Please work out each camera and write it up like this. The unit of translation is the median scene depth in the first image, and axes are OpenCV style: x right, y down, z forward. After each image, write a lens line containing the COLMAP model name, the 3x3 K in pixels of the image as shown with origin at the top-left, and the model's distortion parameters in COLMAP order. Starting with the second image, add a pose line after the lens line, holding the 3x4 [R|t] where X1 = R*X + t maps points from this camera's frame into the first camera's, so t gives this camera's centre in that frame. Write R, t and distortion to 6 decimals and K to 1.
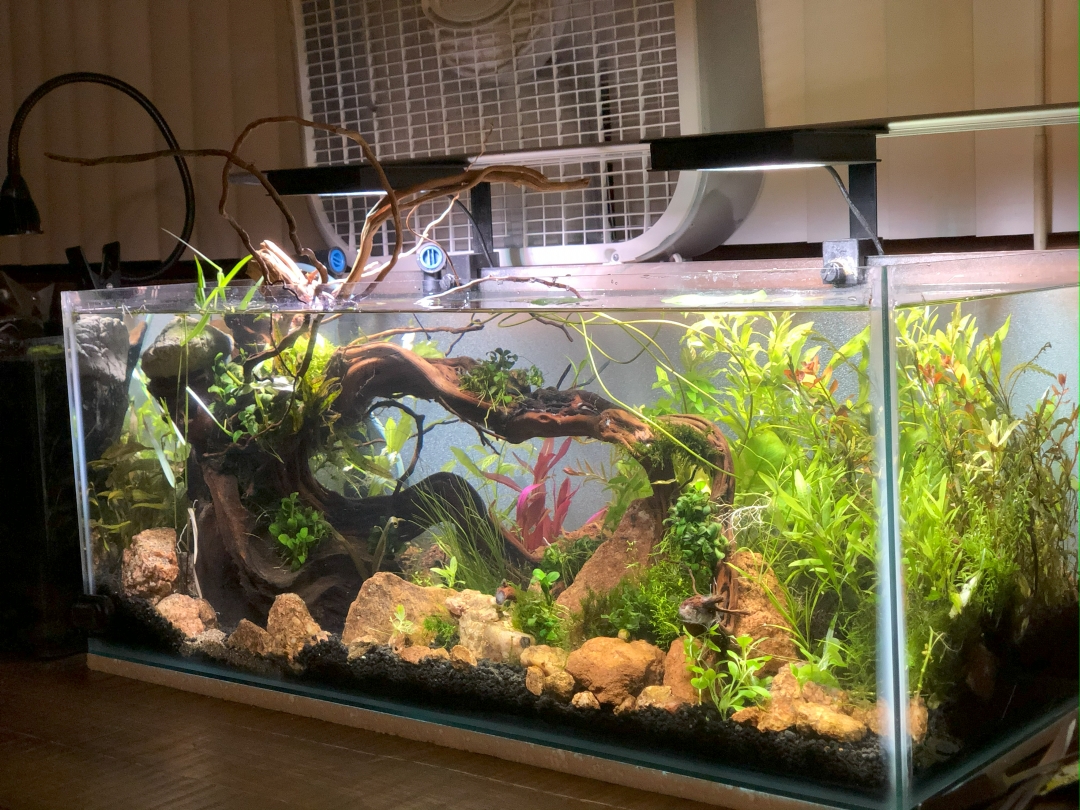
lens RADIAL K [[1636.8, 0, 540.0], [0, 1636.8, 405.0], [0, 0, 1]] dist [-0.385207, -0.076361]
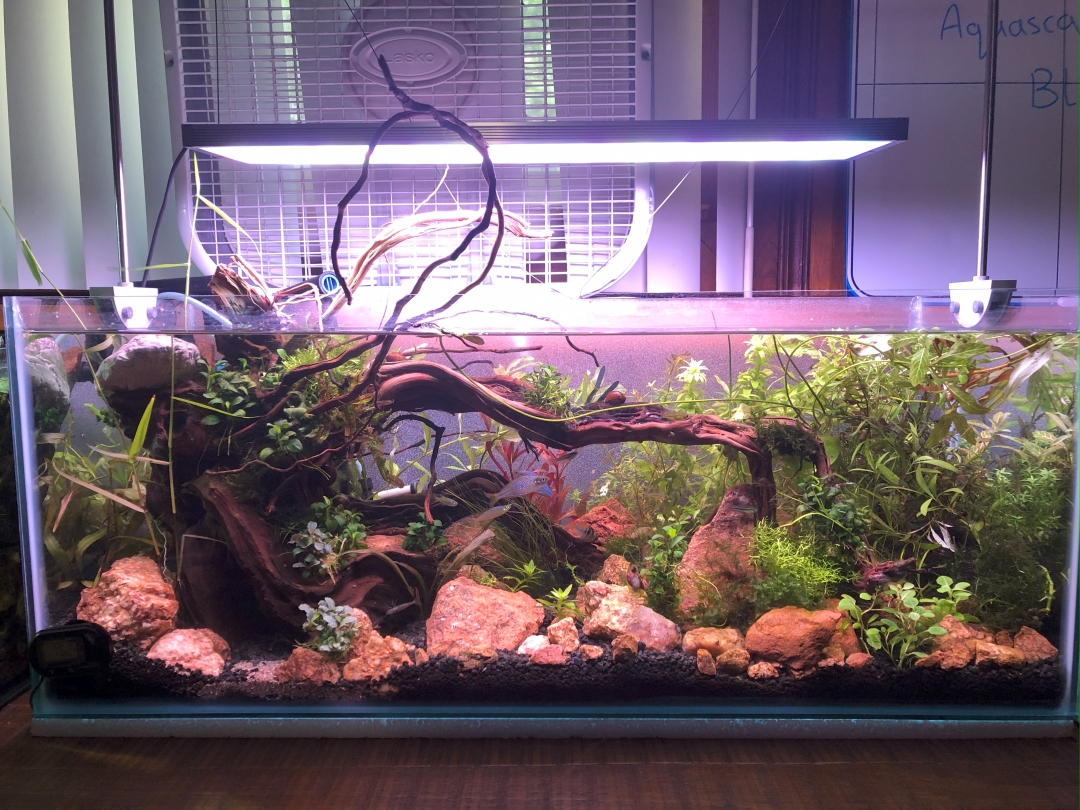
lens RADIAL K [[891.9, 0, 540.0], [0, 891.9, 405.0], [0, 0, 1]] dist [-0.076636, -0.005709]
pose [[0.779795, -0.022419, 0.625634, -0.444094], [0.022125, 0.999721, 0.008248, -0.013360], [-0.625644, 0.007410, 0.780073, 0.559059]]
